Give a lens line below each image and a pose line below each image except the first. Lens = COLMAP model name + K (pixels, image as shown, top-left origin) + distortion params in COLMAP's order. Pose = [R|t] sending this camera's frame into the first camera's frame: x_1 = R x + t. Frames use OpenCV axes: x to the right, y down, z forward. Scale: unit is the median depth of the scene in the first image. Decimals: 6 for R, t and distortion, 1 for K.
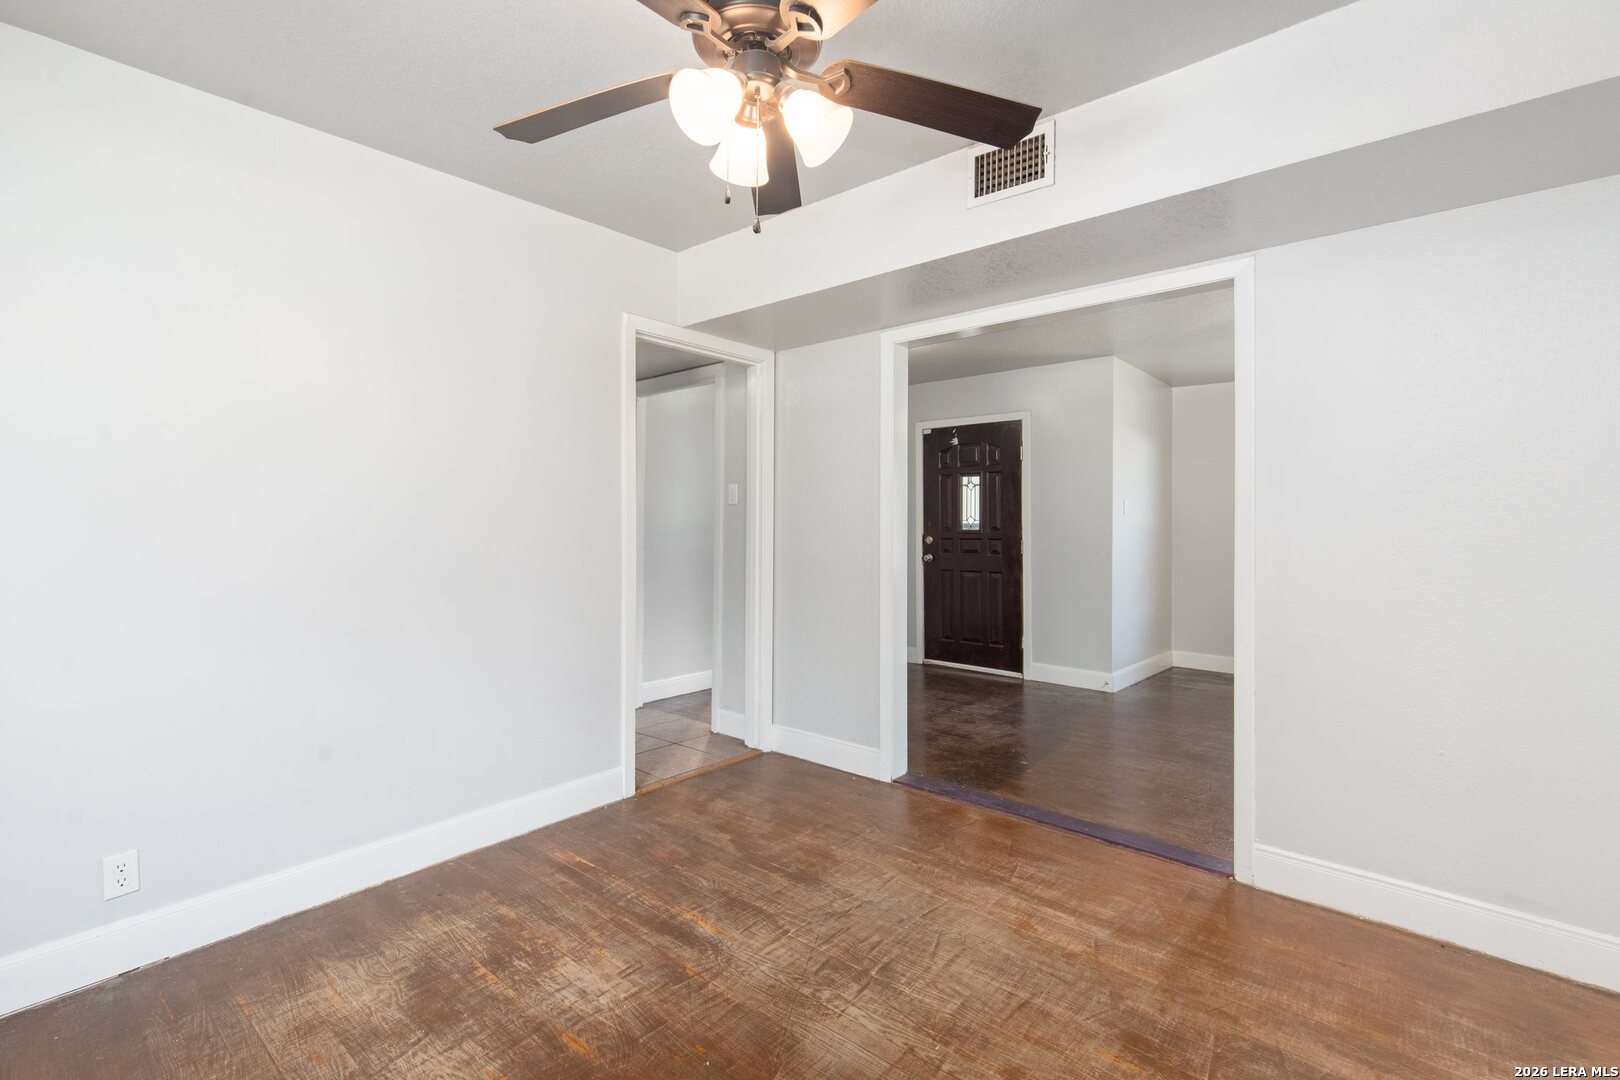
lens RADIAL K [[737.2, 0, 805.4], [0, 737.2, 528.9], [0, 0, 1]] dist [0.009451, -0.000459]
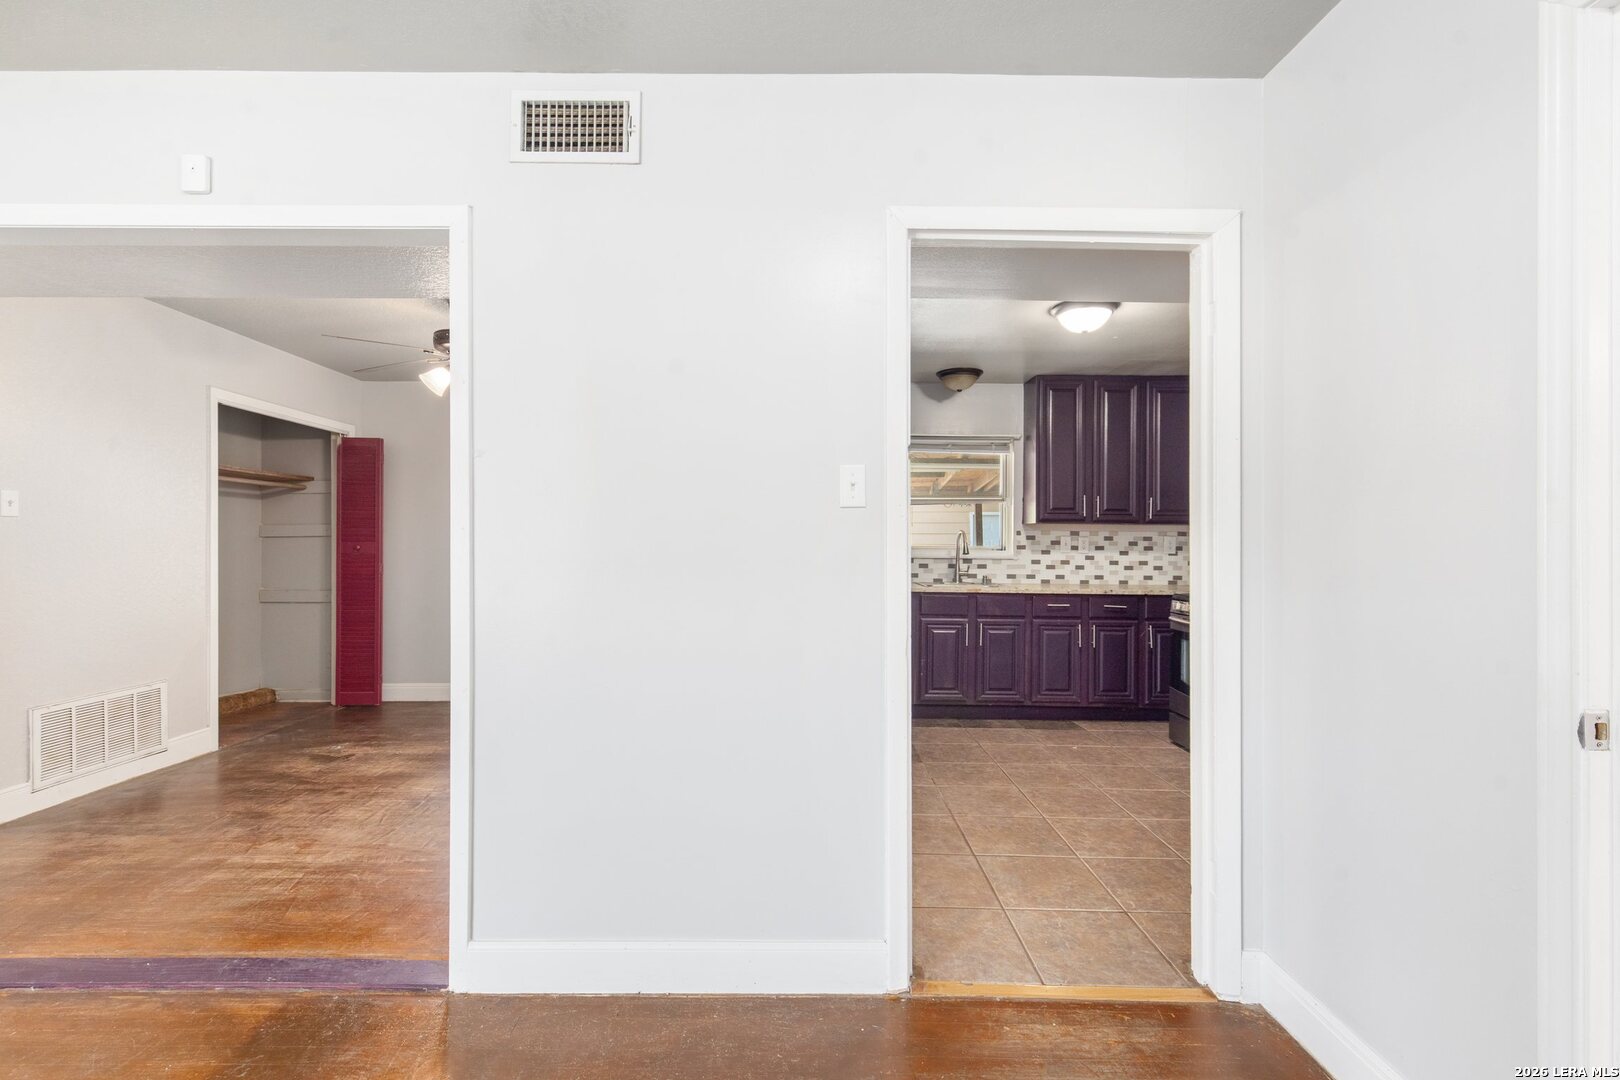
lens RADIAL K [[729.9, 0, 805.1], [0, 729.9, 539.9], [0, 0, 1]] dist [0.009405, -0.000417]
pose [[-0.755971, -0.005286, -0.654583, 0.435957], [-0.008876, 0.999958, 0.002176, -0.016610], [0.654545, 0.007455, -0.755987, 2.315082]]
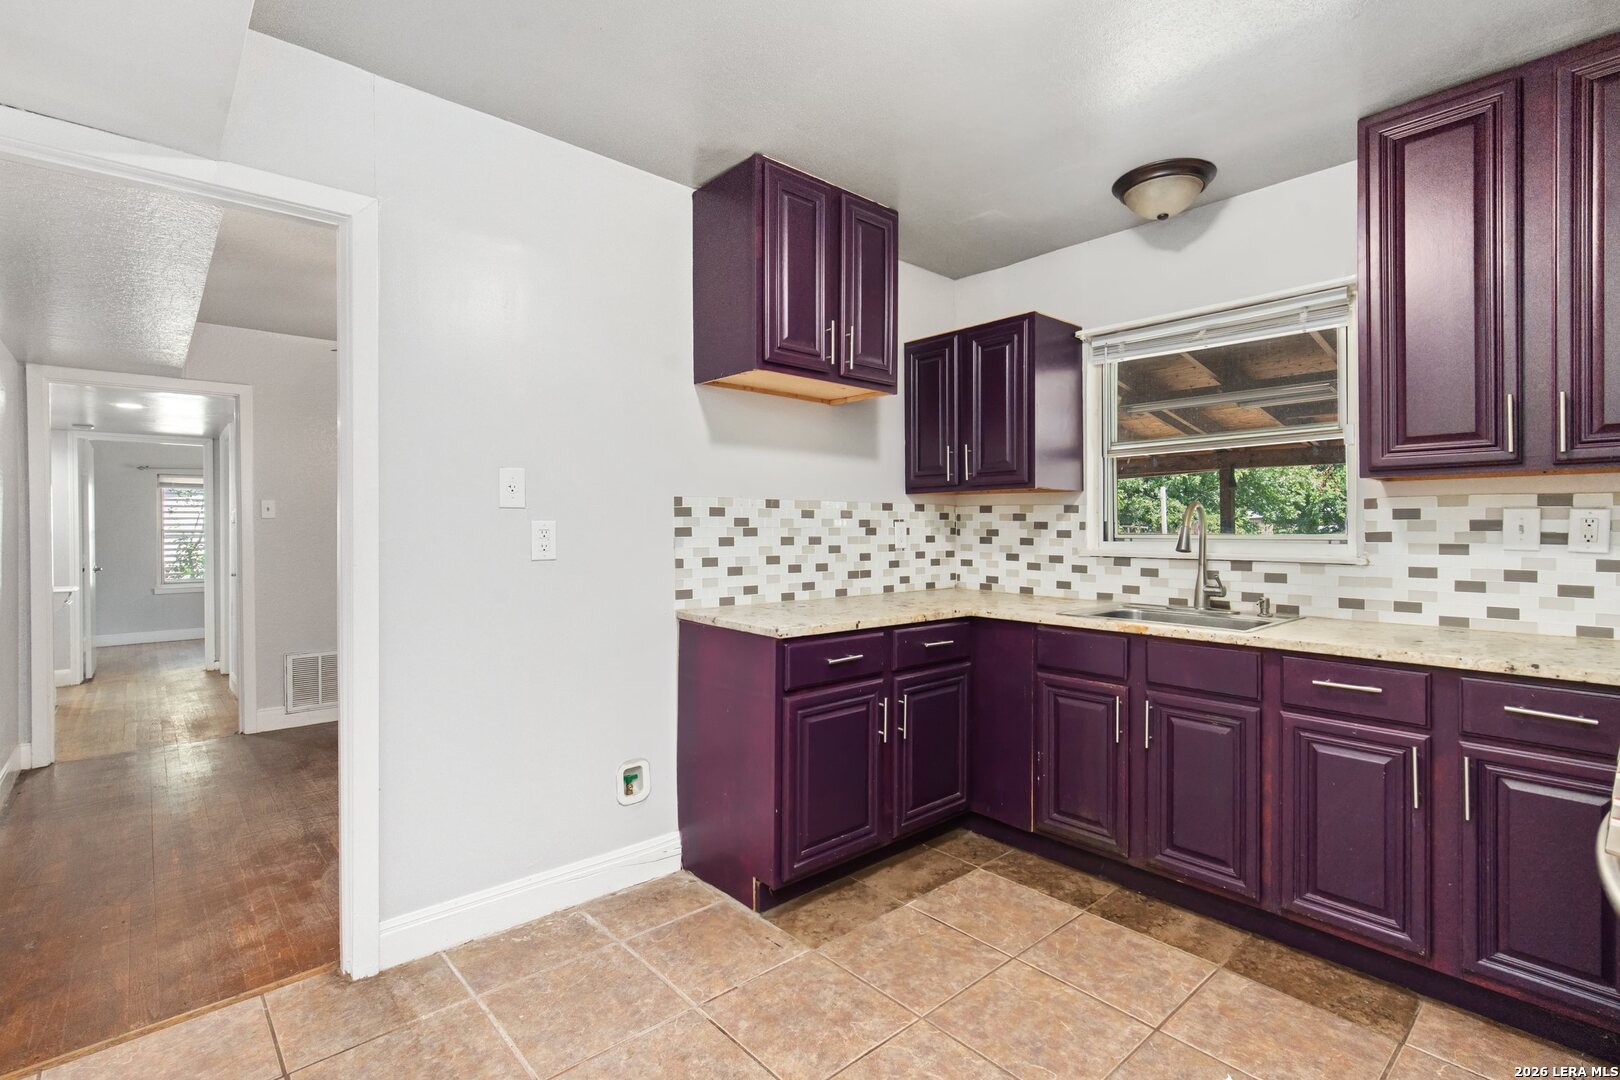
lens RADIAL K [[756.0, 0, 808.5], [0, 756.0, 529.2], [0, 0, 1]] dist [0.010467, 0.000124]
pose [[-0.991475, 0.007471, 0.130086, -0.961298], [0.008731, 0.999920, 0.009120, -0.021049], [-0.130007, 0.010178, -0.991461, 2.138343]]
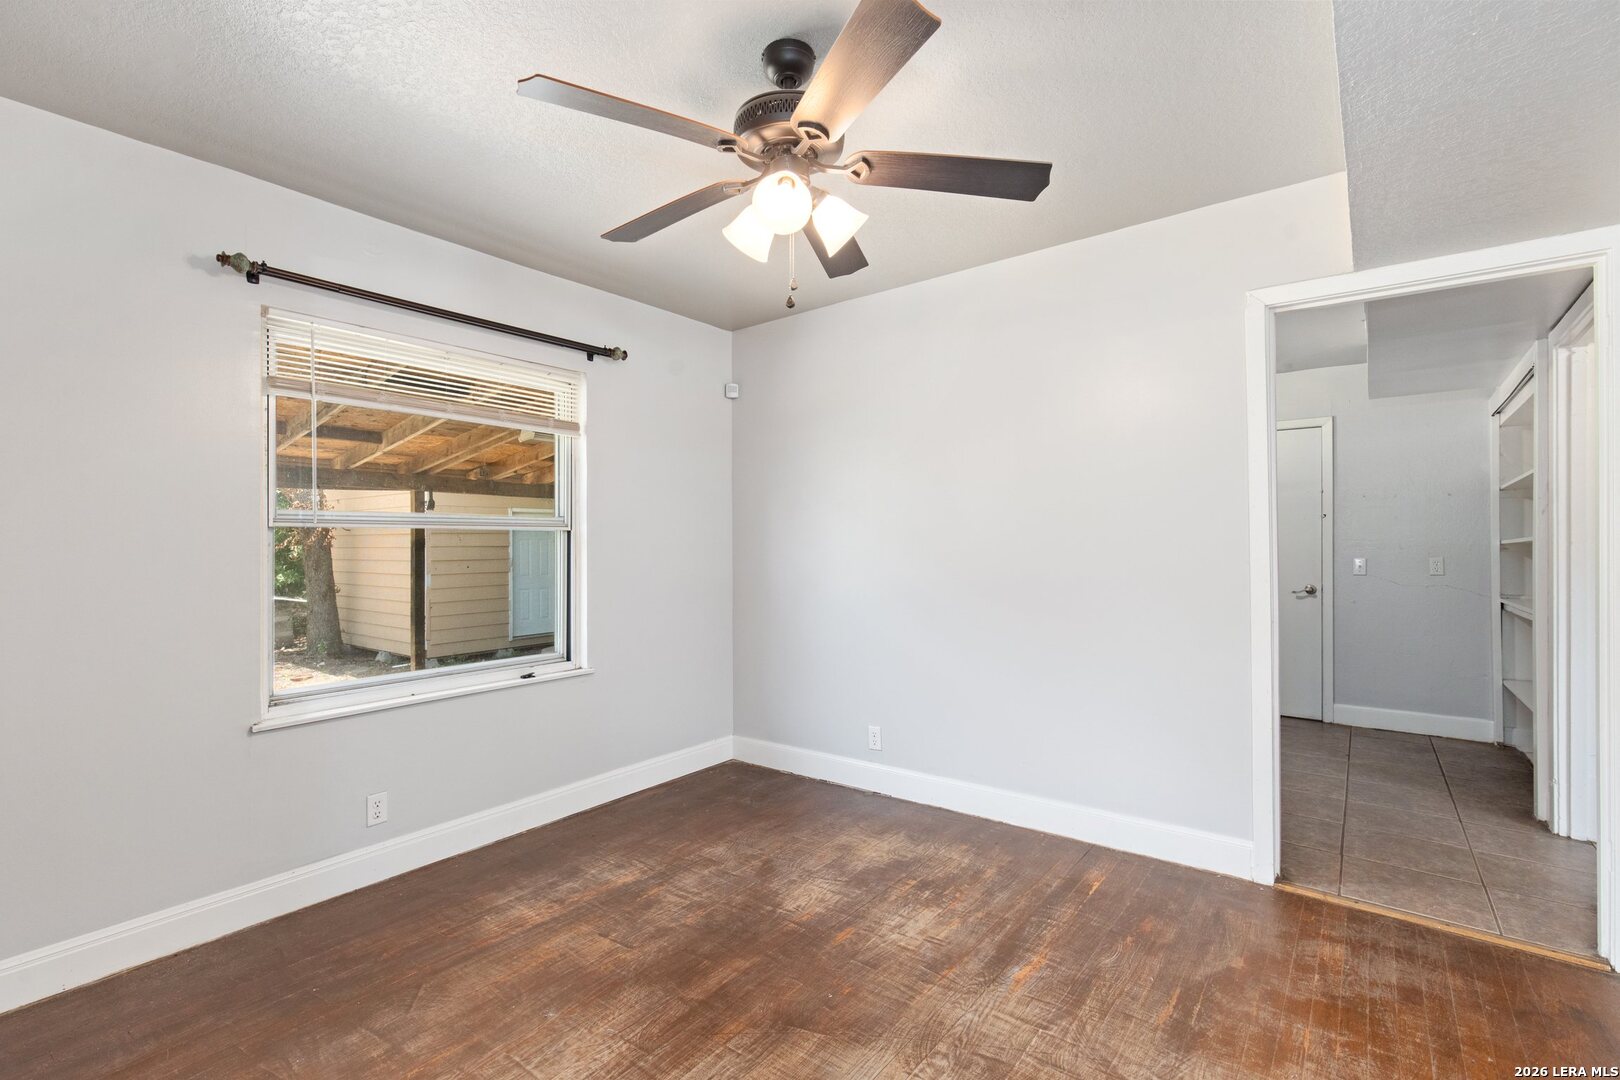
lens RADIAL K [[729.9, 0, 805.1], [0, 729.9, 539.9], [0, 0, 1]] dist [0.009405, -0.000417]
pose [[0.057194, -0.003737, -0.998356, 0.718445], [-0.005343, 0.999978, -0.004049, -0.012083], [0.998349, 0.005565, 0.057173, 0.598740]]
